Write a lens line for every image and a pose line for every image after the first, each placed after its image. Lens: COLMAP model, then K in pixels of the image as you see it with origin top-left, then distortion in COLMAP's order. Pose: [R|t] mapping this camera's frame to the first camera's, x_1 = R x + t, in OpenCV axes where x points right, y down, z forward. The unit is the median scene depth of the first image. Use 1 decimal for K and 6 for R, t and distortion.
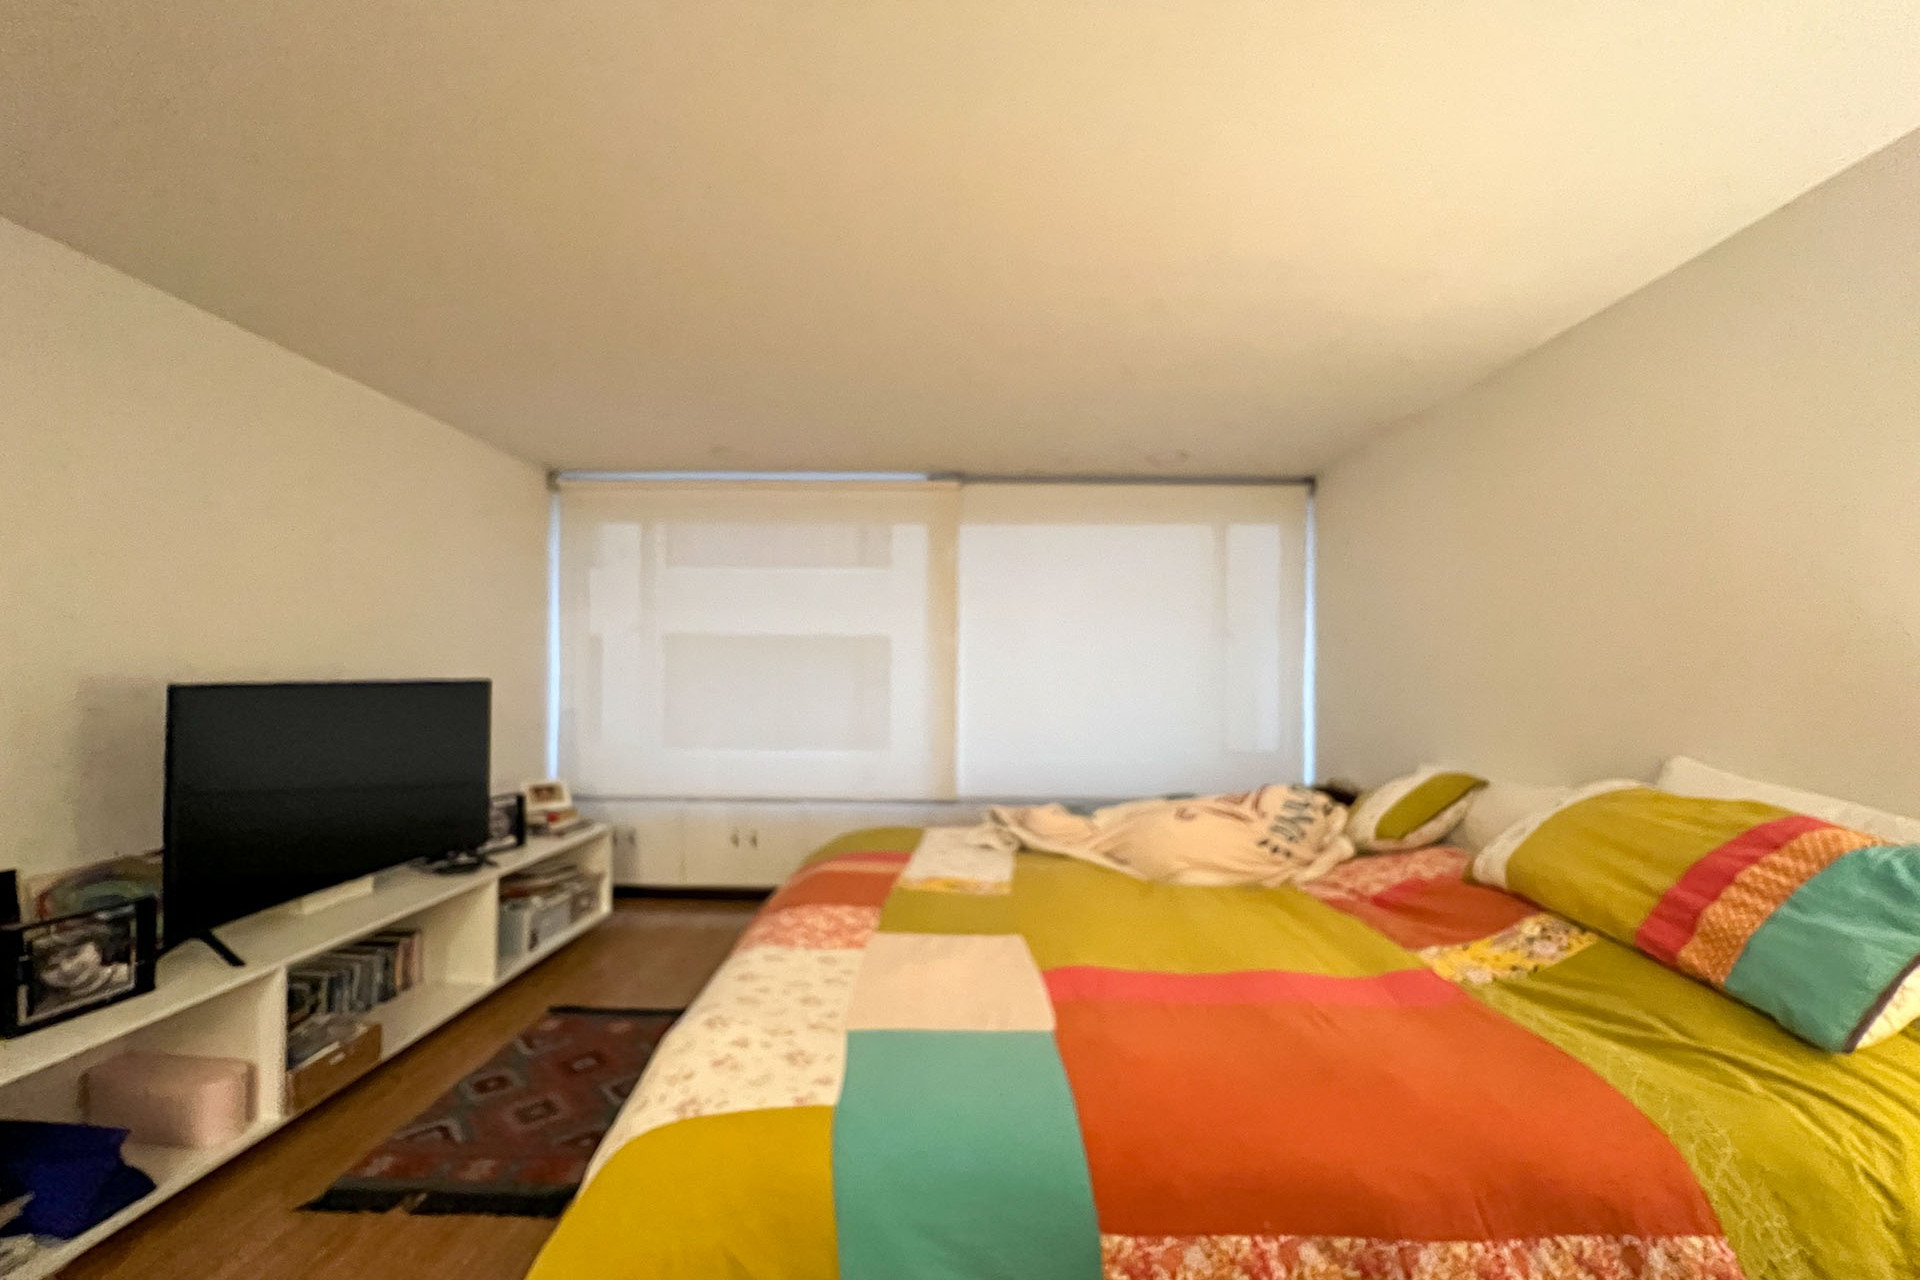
lens RADIAL K [[803.8, 0, 963.9], [0, 803.8, 669.6], [0, 0, 1]] dist [-0.026529, 0.013317]
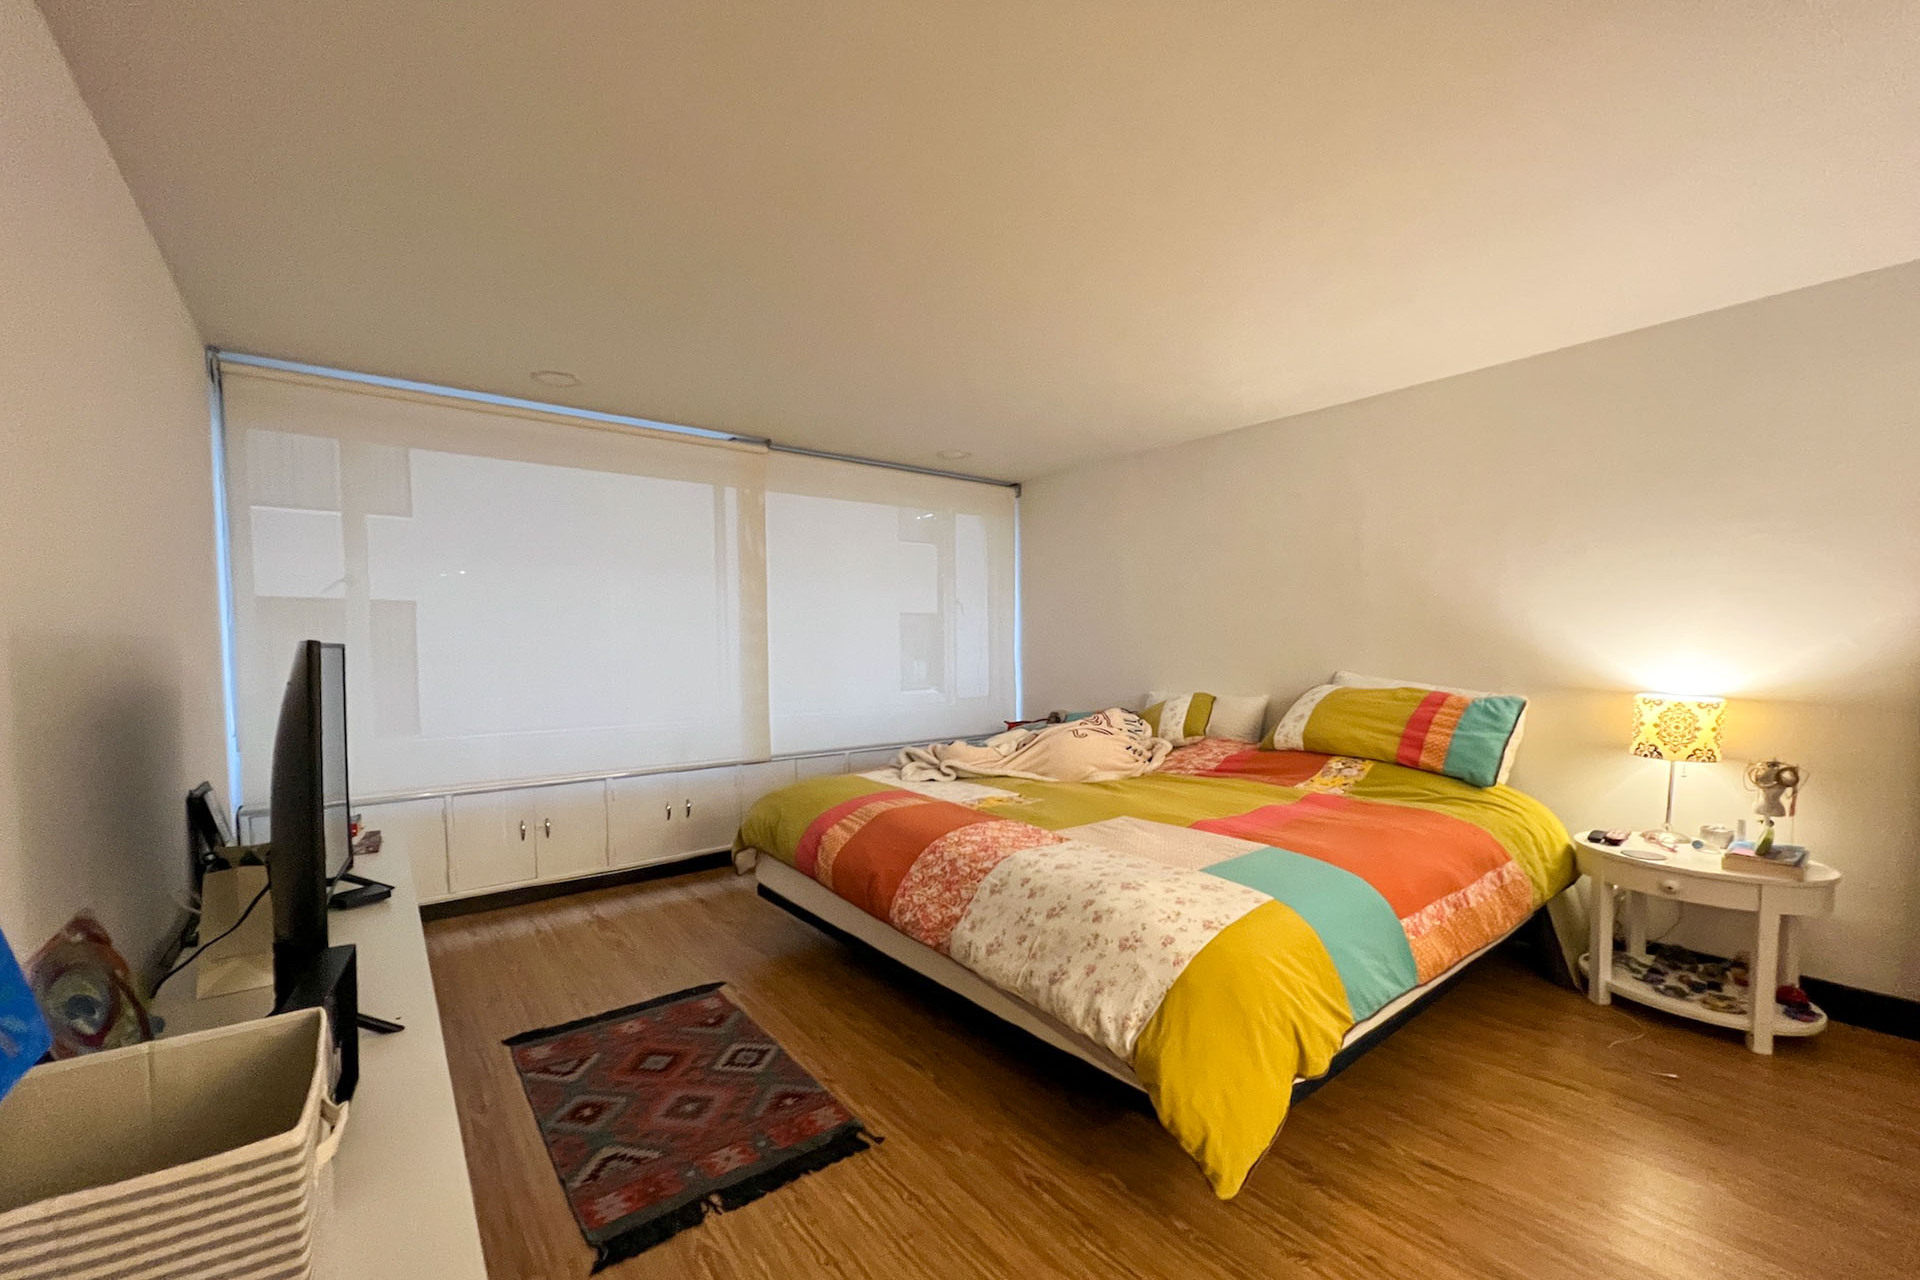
lens RADIAL K [[779.5, 0, 964.5], [0, 779.5, 669.9], [0, 0, 1]] dist [-0.000819, -0.000323]
pose [[0.779856, -0.036005, 0.624923, -1.029820], [0.011875, 0.999016, 0.042738, 0.019443], [-0.625846, -0.025909, 0.779516, 0.136075]]
